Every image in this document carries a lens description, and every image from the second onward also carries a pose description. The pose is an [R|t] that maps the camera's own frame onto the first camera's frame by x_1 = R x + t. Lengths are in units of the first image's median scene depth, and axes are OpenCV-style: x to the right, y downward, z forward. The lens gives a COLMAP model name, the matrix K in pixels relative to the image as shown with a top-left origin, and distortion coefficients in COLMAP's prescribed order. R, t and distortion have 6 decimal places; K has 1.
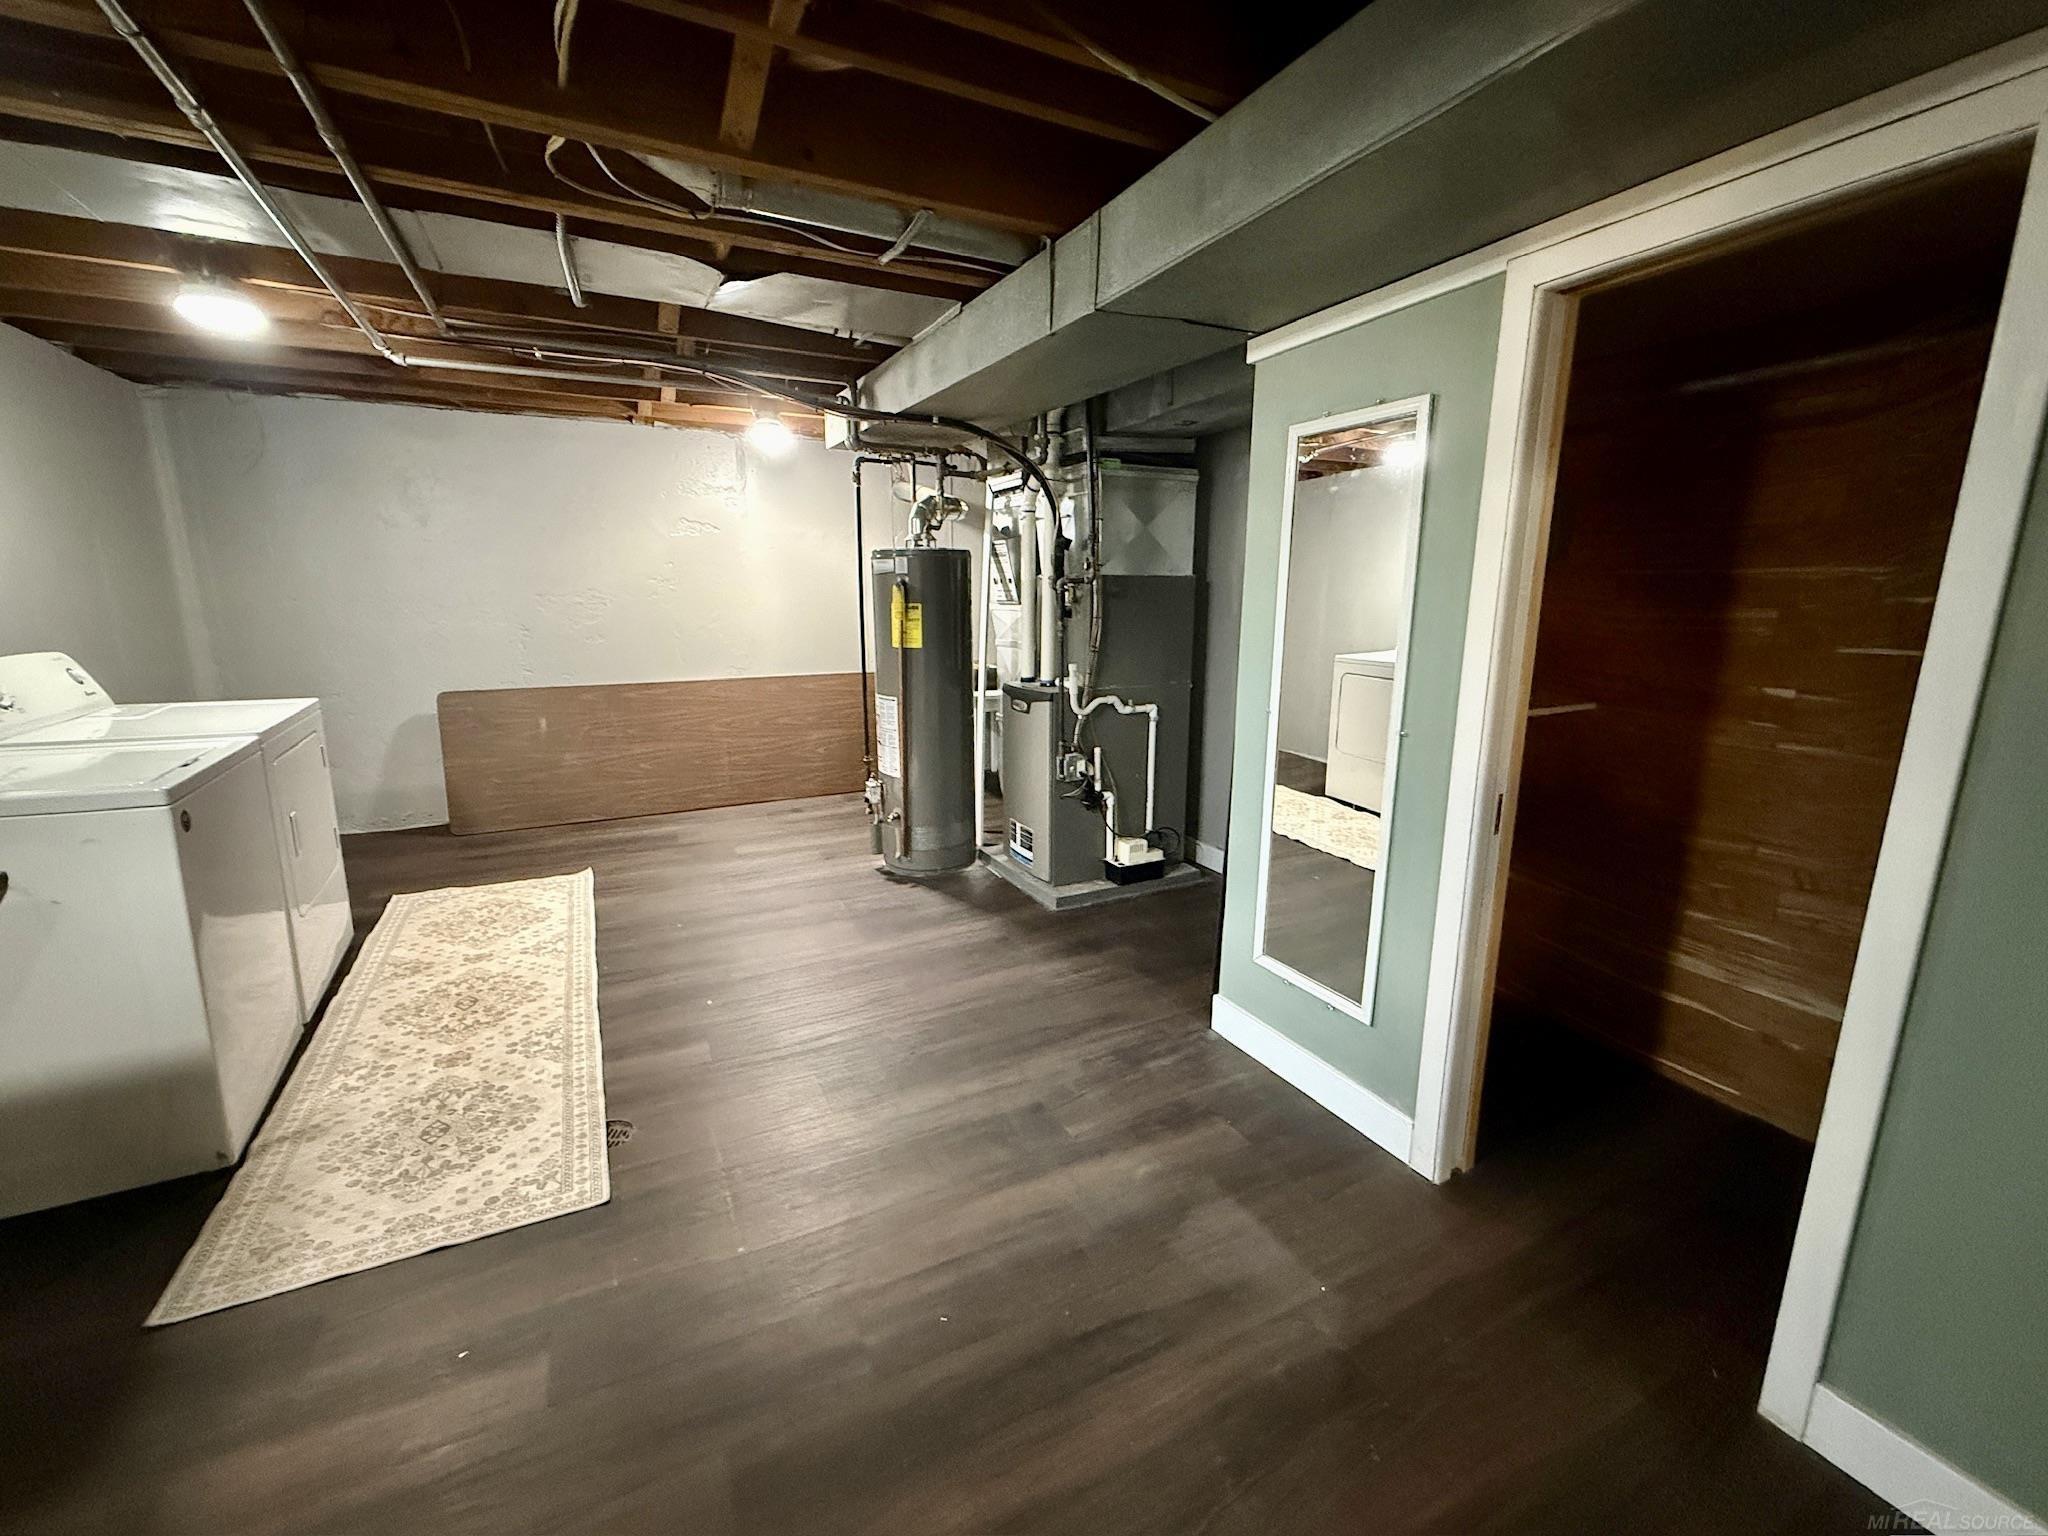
lens RADIAL K [[824.5, 0, 1016.0], [0, 824.5, 764.9], [0, 0, 1]] dist [-0.001654, -0.000264]
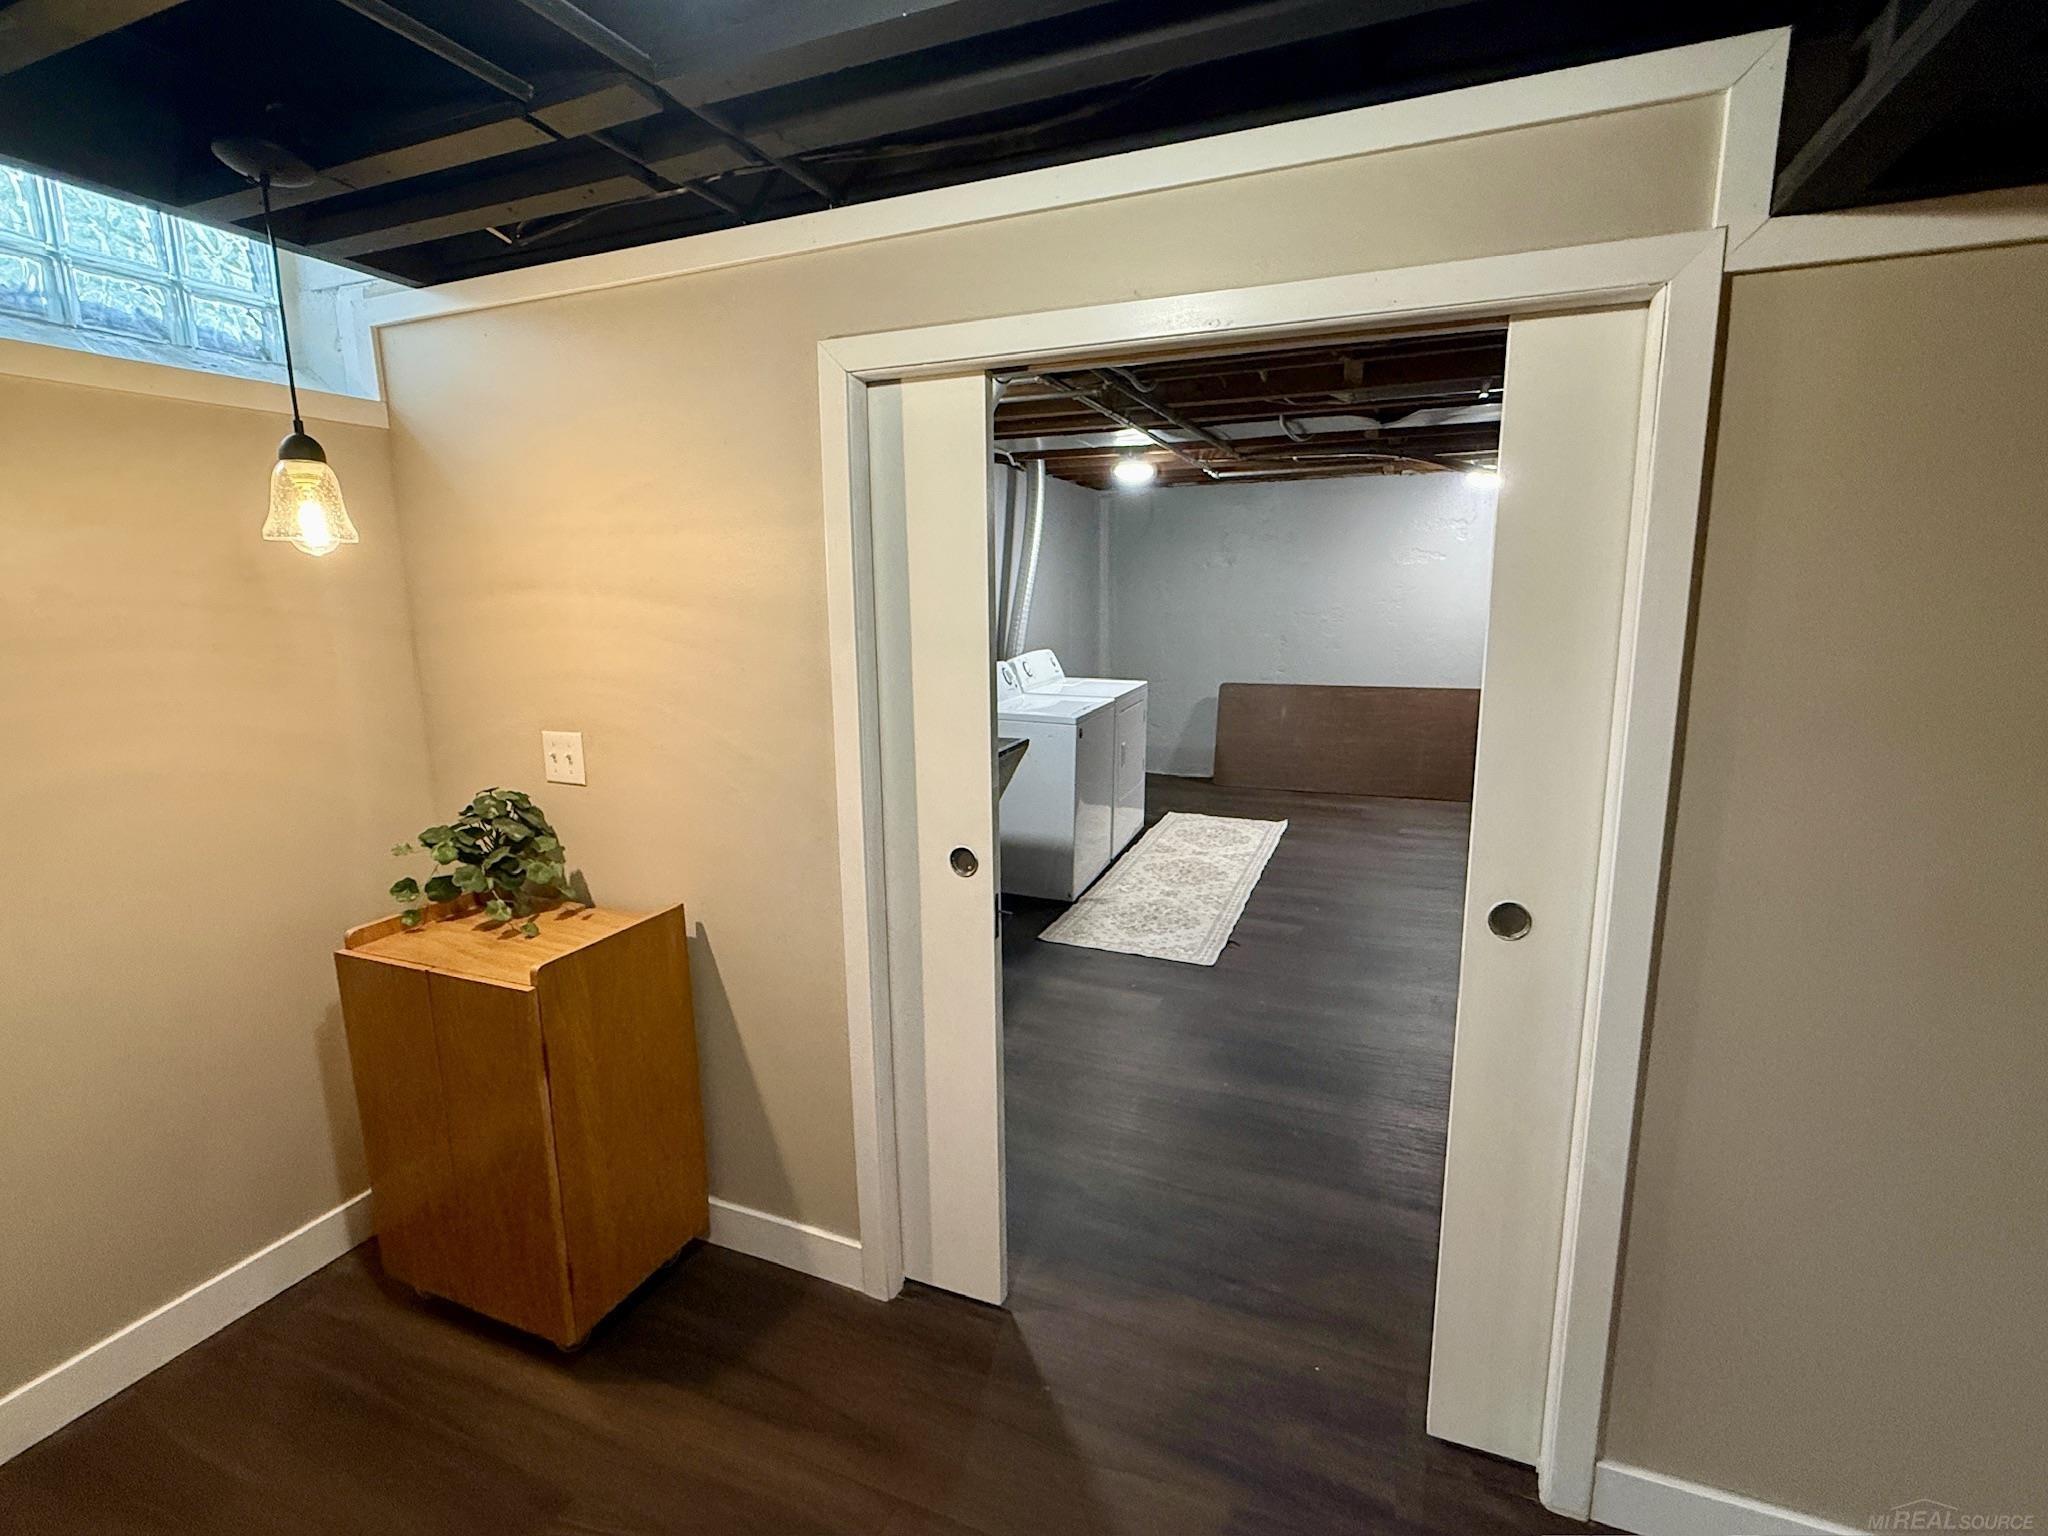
lens RADIAL K [[957.7, 0, 1036.3], [0, 957.7, 751.3], [0, 0, 1]] dist [-0.000664, -0.001171]
pose [[0.655428, 0.115469, -0.746379, 0.567075], [-0.141207, 0.989553, 0.029090, 0.043039], [0.741940, 0.086328, 0.664885, -0.536474]]
